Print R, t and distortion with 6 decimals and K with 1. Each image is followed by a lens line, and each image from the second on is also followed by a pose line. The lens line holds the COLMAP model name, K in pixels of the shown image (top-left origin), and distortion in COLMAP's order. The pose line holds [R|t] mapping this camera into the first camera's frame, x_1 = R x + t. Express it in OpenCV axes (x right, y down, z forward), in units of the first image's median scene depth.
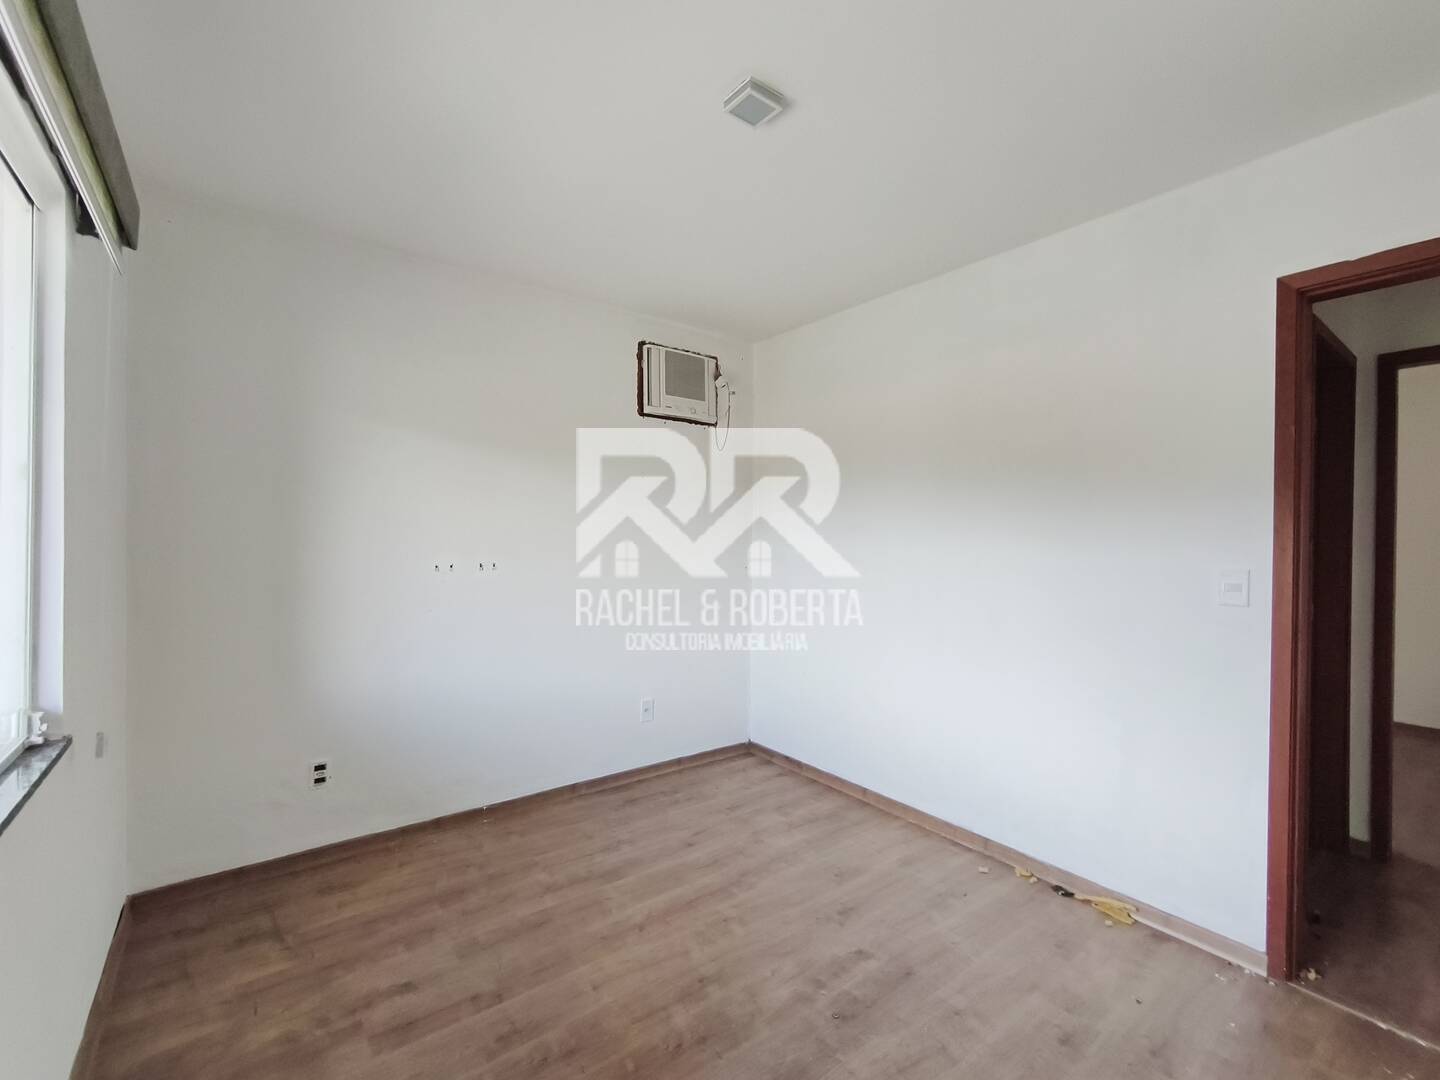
lens RADIAL K [[624.8, 0, 714.2], [0, 624.8, 541.0], [0, 0, 1]] dist [0.004438, 0.000109]
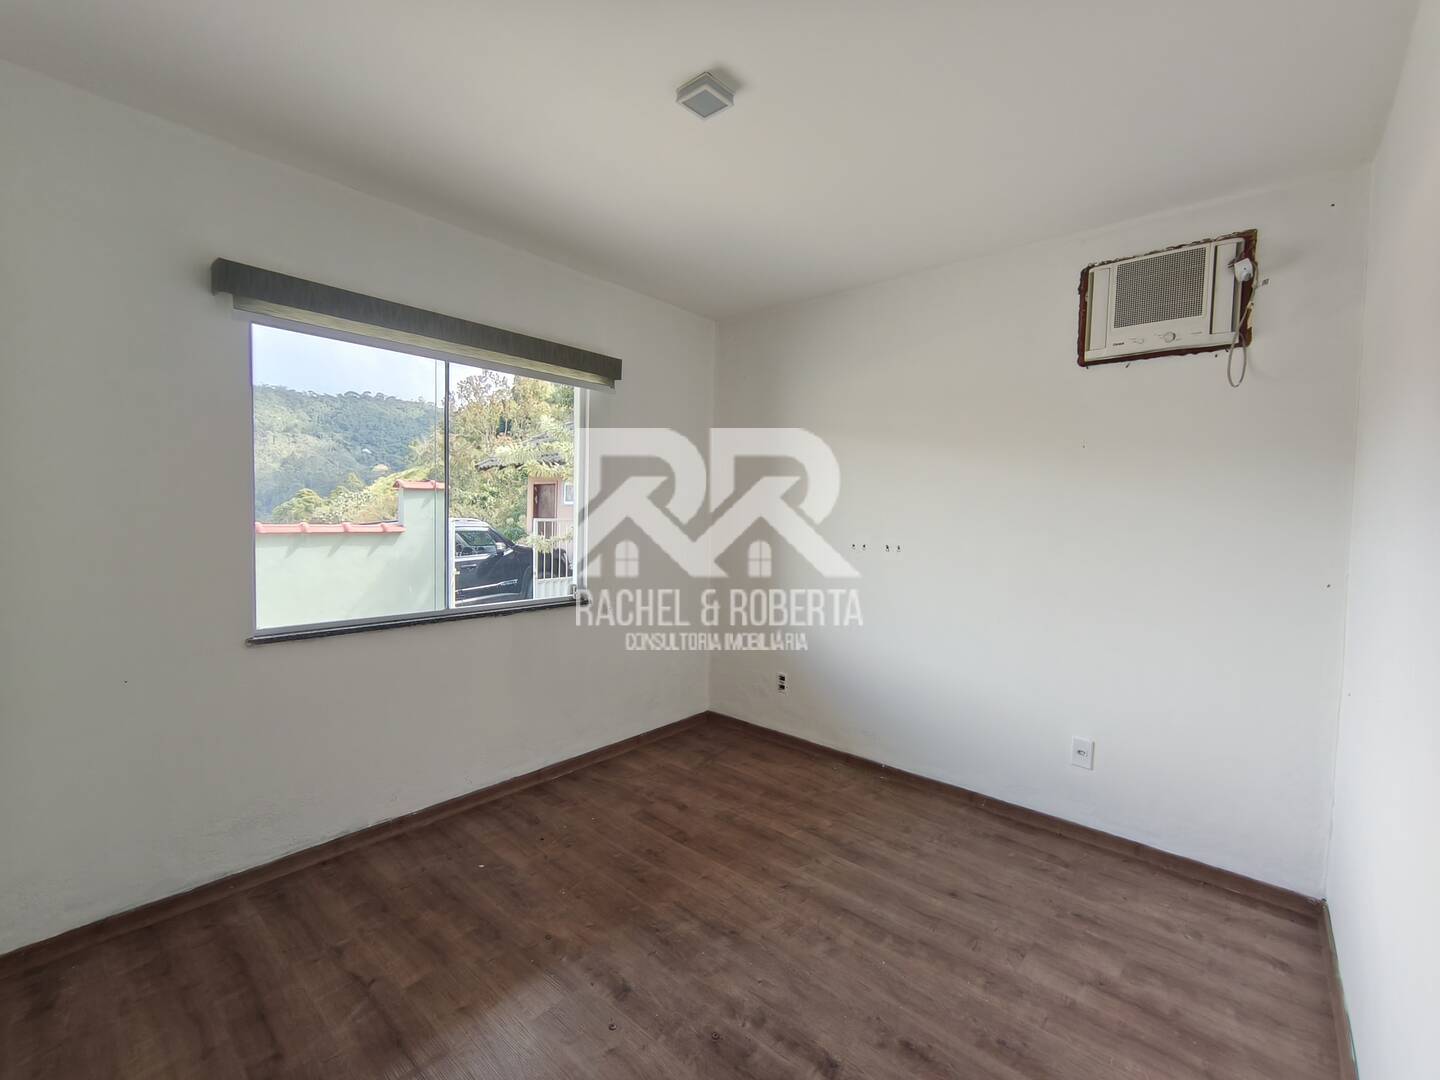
lens RADIAL K [[624.8, 0, 714.7], [0, 624.8, 540.8], [0, 0, 1]] dist [0.004438, 0.000109]
pose [[0.194758, 0.042351, -0.979937, 0.776985], [-0.024247, 0.998970, 0.038355, -0.008602], [0.980552, 0.016290, 0.195584, 0.582059]]
